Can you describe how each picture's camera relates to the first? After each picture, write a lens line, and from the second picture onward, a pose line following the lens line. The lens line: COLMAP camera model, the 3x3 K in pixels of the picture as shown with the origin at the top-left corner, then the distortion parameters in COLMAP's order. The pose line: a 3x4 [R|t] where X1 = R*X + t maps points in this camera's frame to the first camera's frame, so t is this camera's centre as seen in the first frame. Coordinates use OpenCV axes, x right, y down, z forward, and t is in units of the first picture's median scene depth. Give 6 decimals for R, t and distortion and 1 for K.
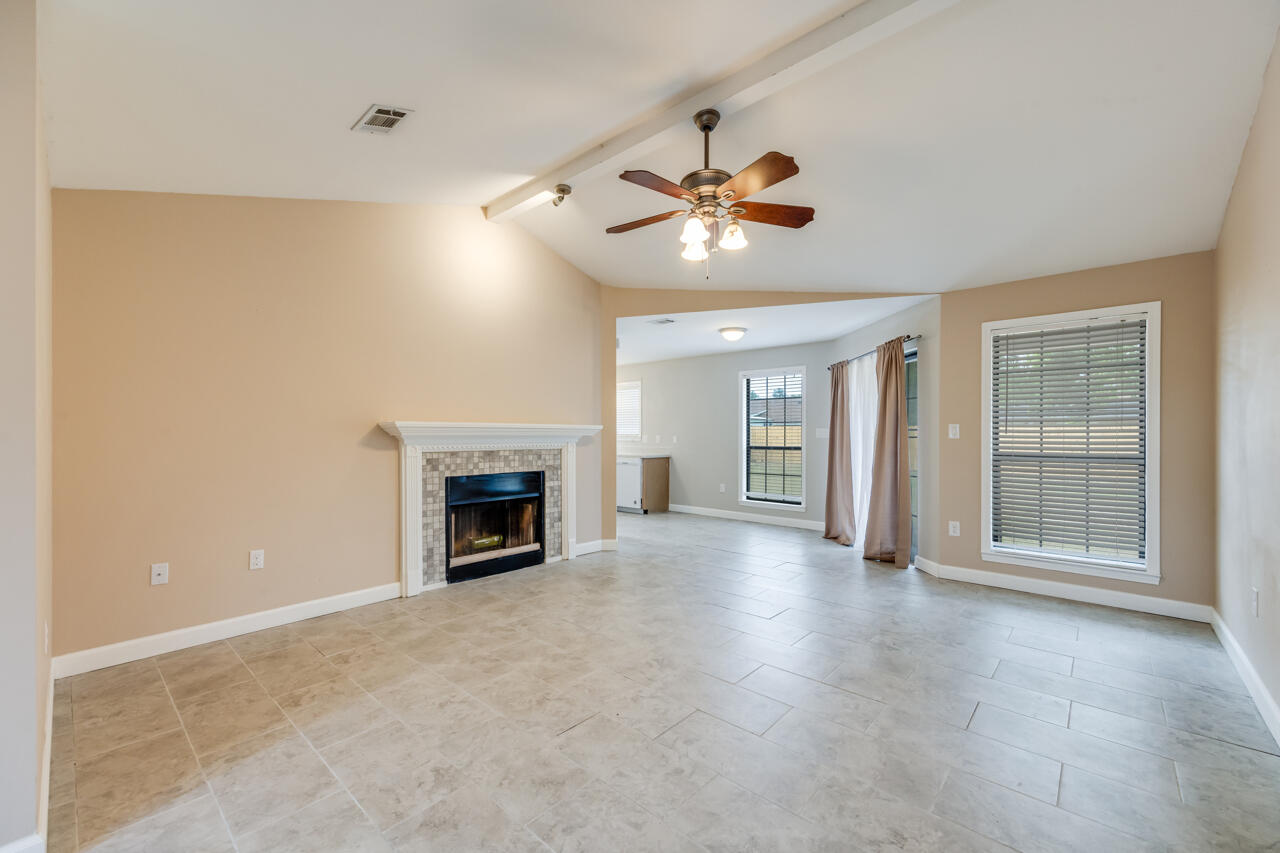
lens RADIAL K [[509.3, 0, 687.4], [0, 509.3, 433.0], [0, 0, 1]] dist [0.011923, 0.000465]
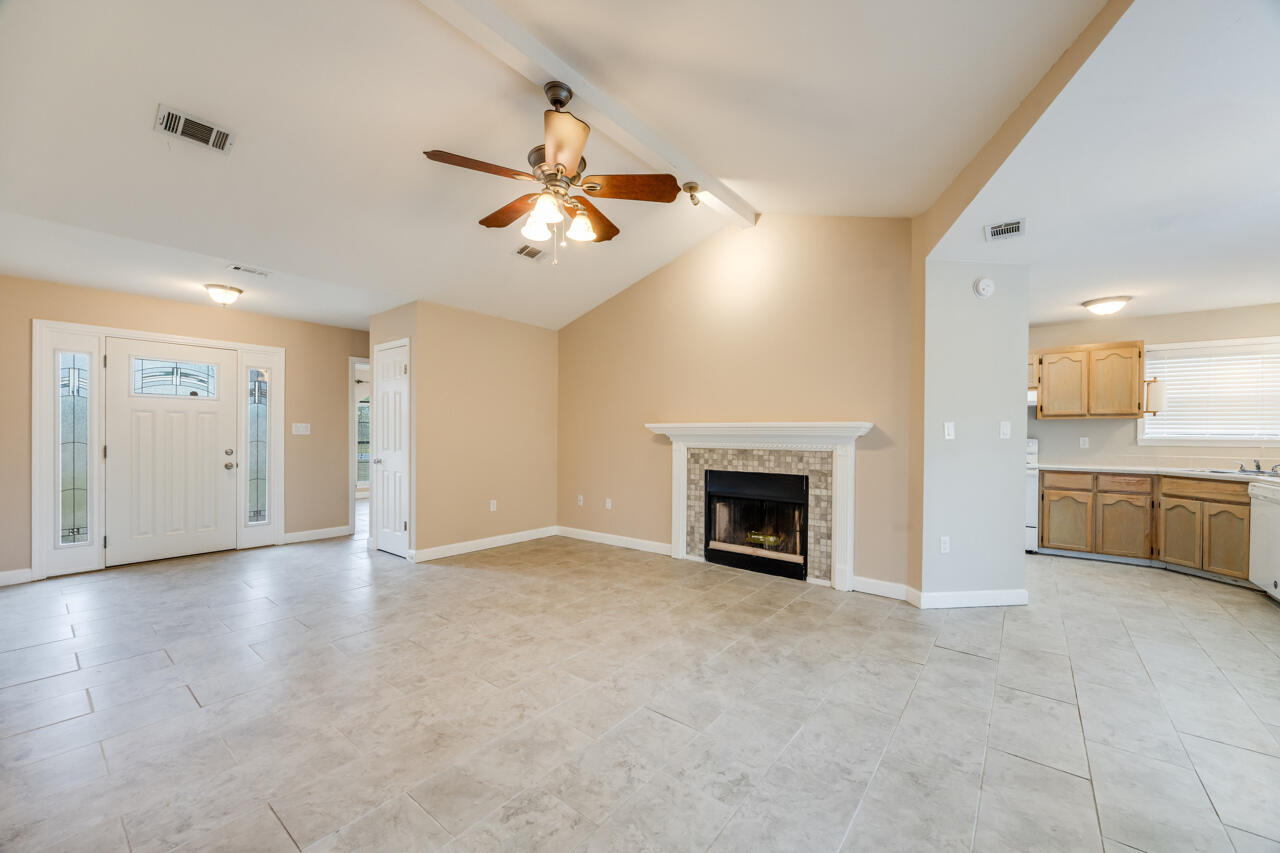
lens RADIAL K [[493.3, 0, 603.8], [0, 493.3, 438.4], [0, 0, 1]] dist [0.001591, 0.000098]
pose [[-0.010188, 0.005849, -0.999931, 0.736472], [-0.003883, 0.999975, 0.005889, 0.010117], [0.999941, 0.003943, -0.010165, 0.870443]]
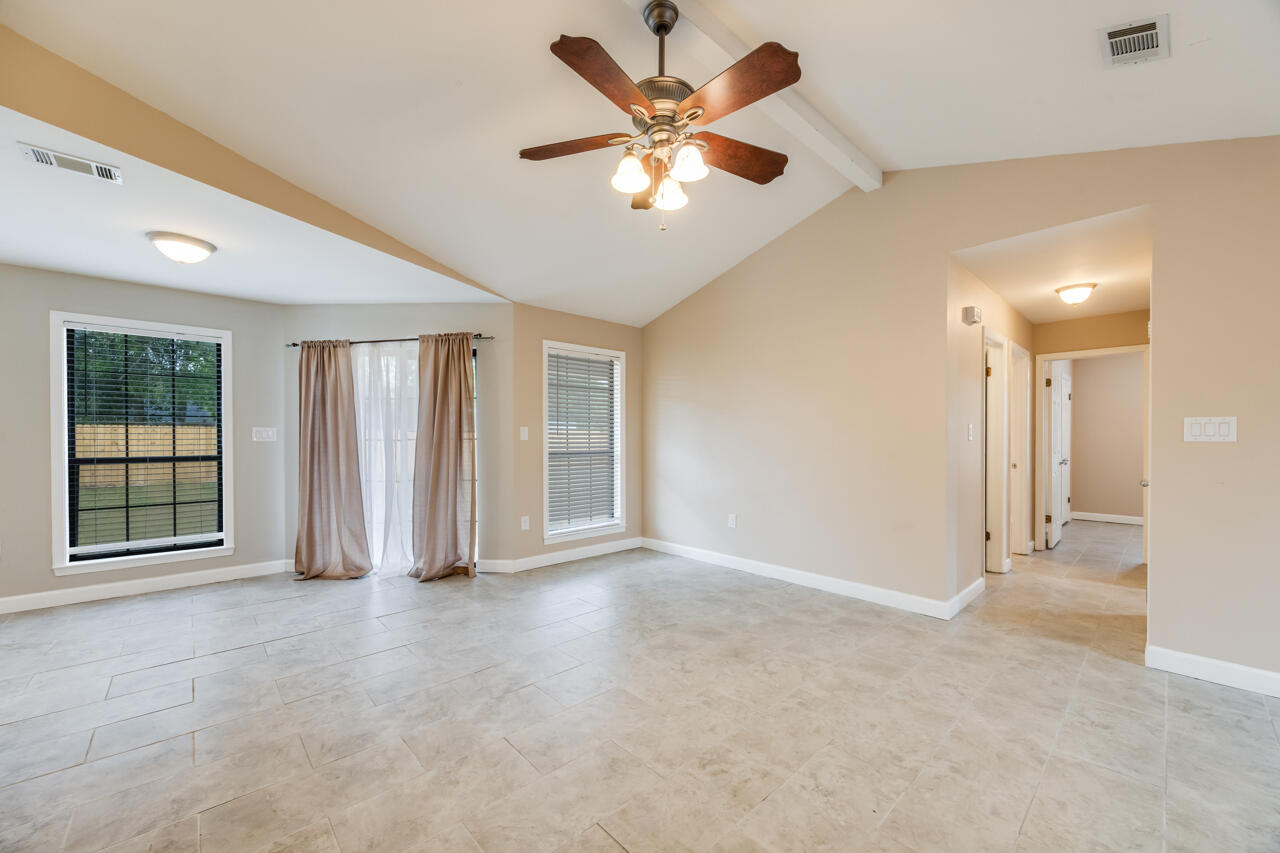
lens RADIAL K [[493.3, 0, 597.6], [0, 493.3, 435.4], [0, 0, 1]] dist [0.001591, 0.000098]
pose [[0.181287, -0.001292, 0.983429, -0.557570], [-0.003591, 0.999992, 0.001975, -0.002308], [-0.983424, -0.003890, 0.181281, 0.764484]]
